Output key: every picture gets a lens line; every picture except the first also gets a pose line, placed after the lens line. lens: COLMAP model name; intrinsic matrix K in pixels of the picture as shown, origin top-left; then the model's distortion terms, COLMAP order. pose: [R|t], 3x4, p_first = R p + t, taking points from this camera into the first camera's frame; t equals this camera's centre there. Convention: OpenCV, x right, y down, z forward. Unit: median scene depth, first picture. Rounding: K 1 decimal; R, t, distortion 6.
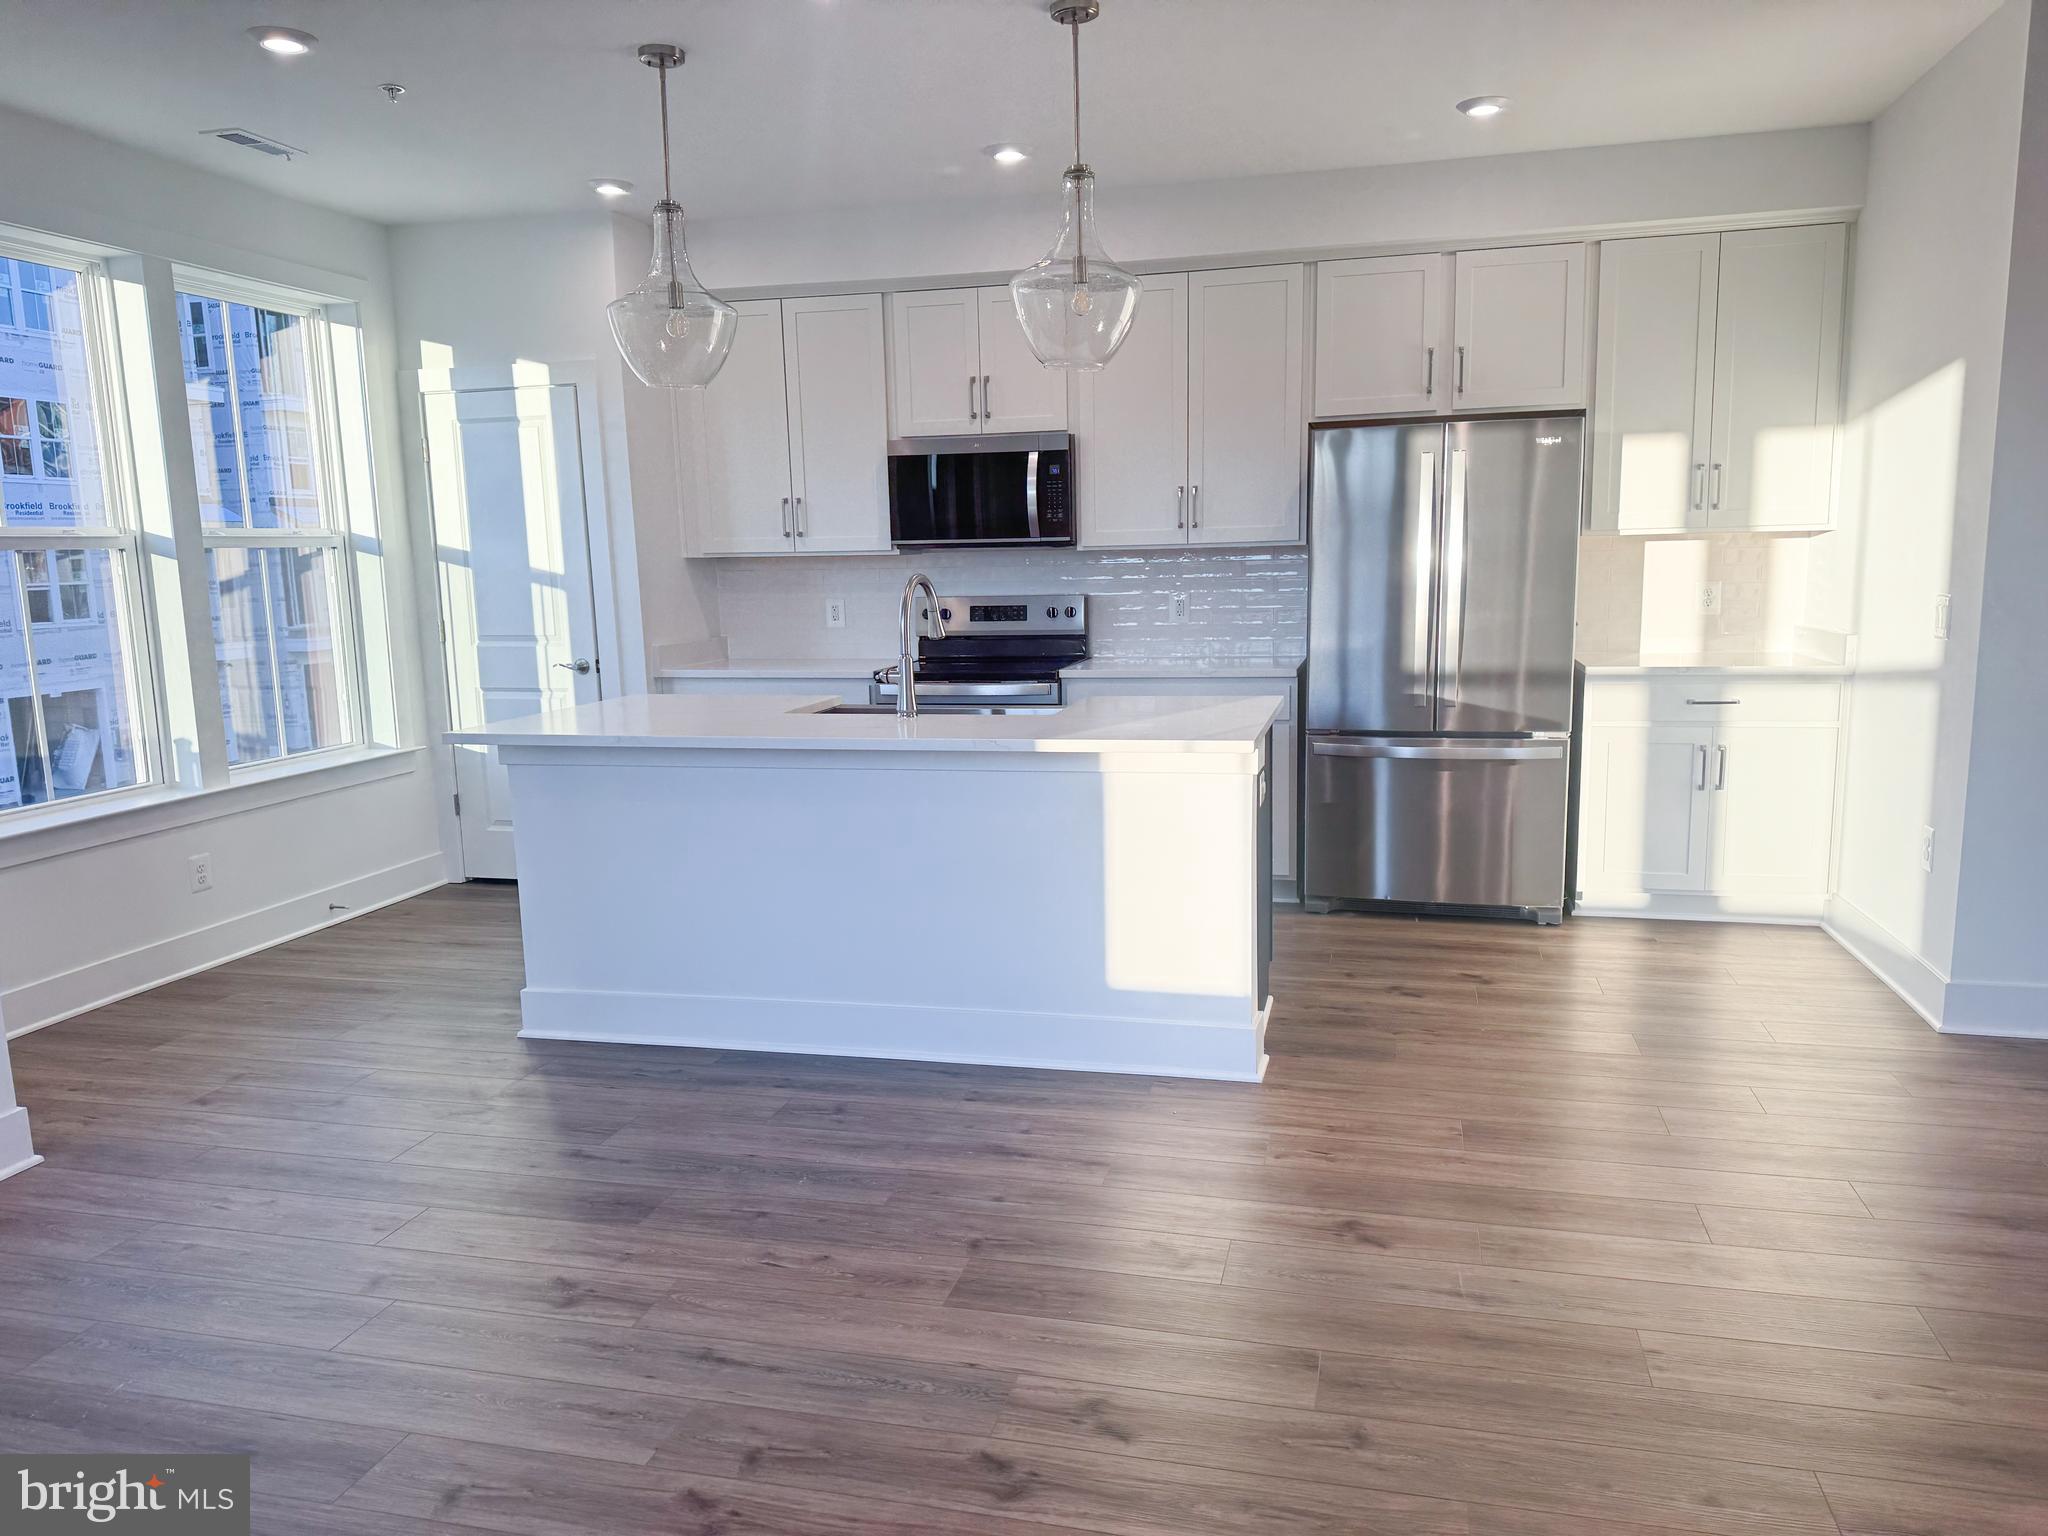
lens RADIAL K [[1391.3, 0, 1024.0], [0, 1391.3, 768.0], [0, 0, 1]] dist [0.156560, -0.251276]
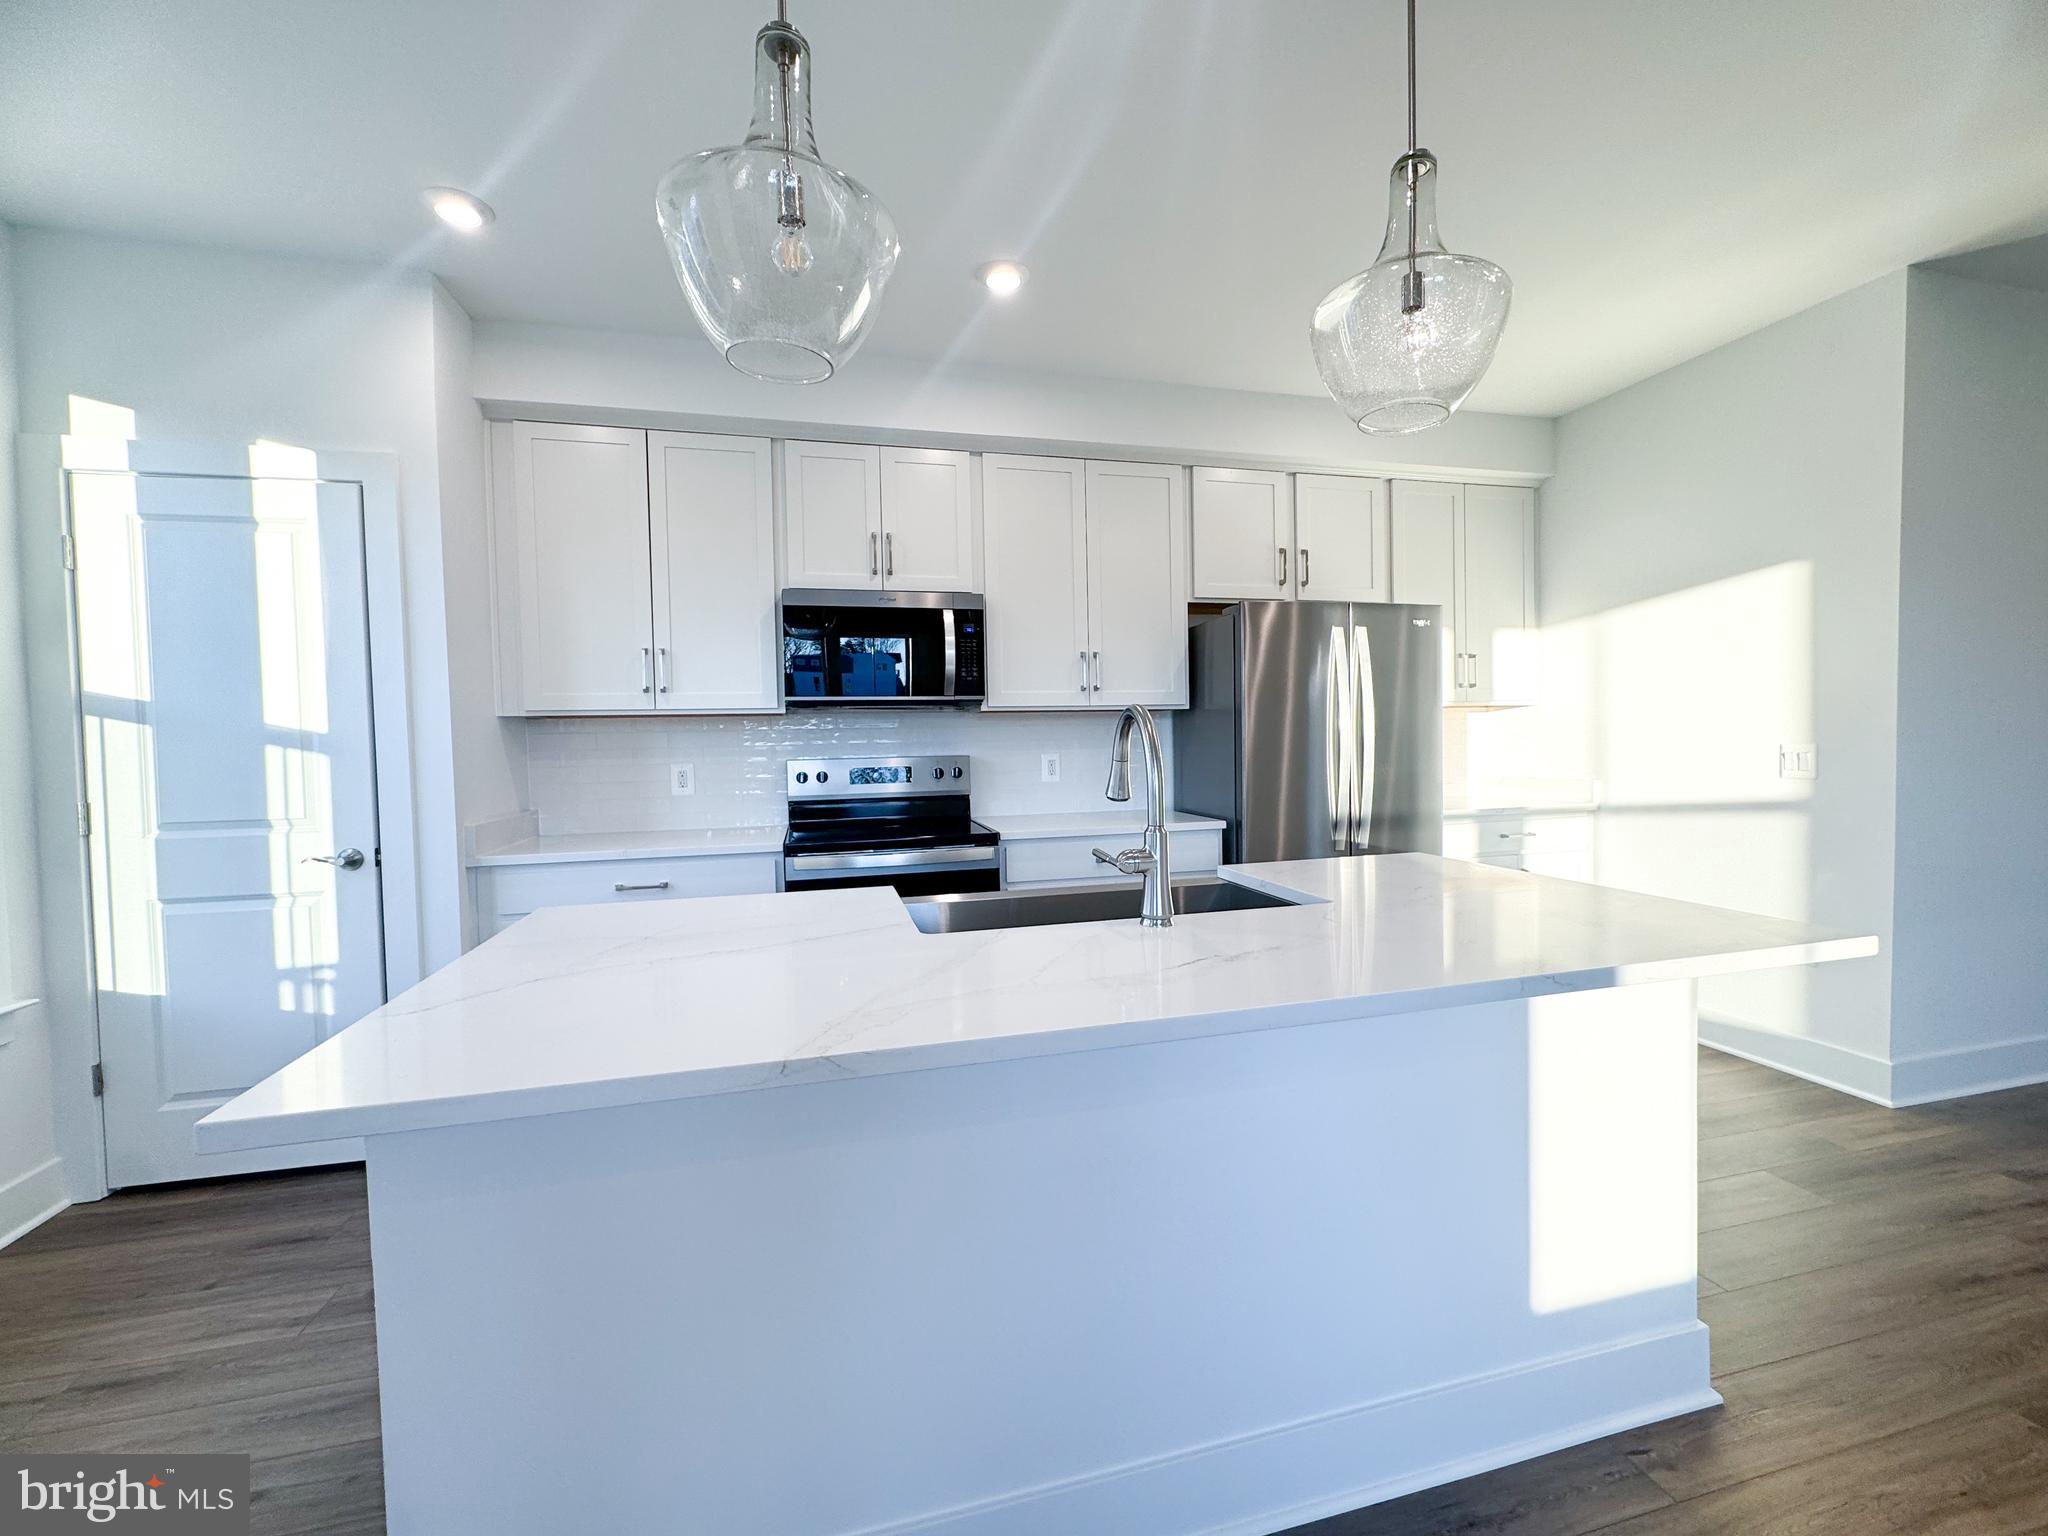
lens RADIAL K [[824.1, 0, 1024.0], [0, 824.1, 768.0], [0, 0, 1]] dist [-0.010225, 0.003914]
pose [[0.880403, -0.011789, 0.474079, -0.210172], [0.073263, 0.991070, -0.111411, -0.046530], [-0.468532, 0.132819, 0.873405, 0.468907]]
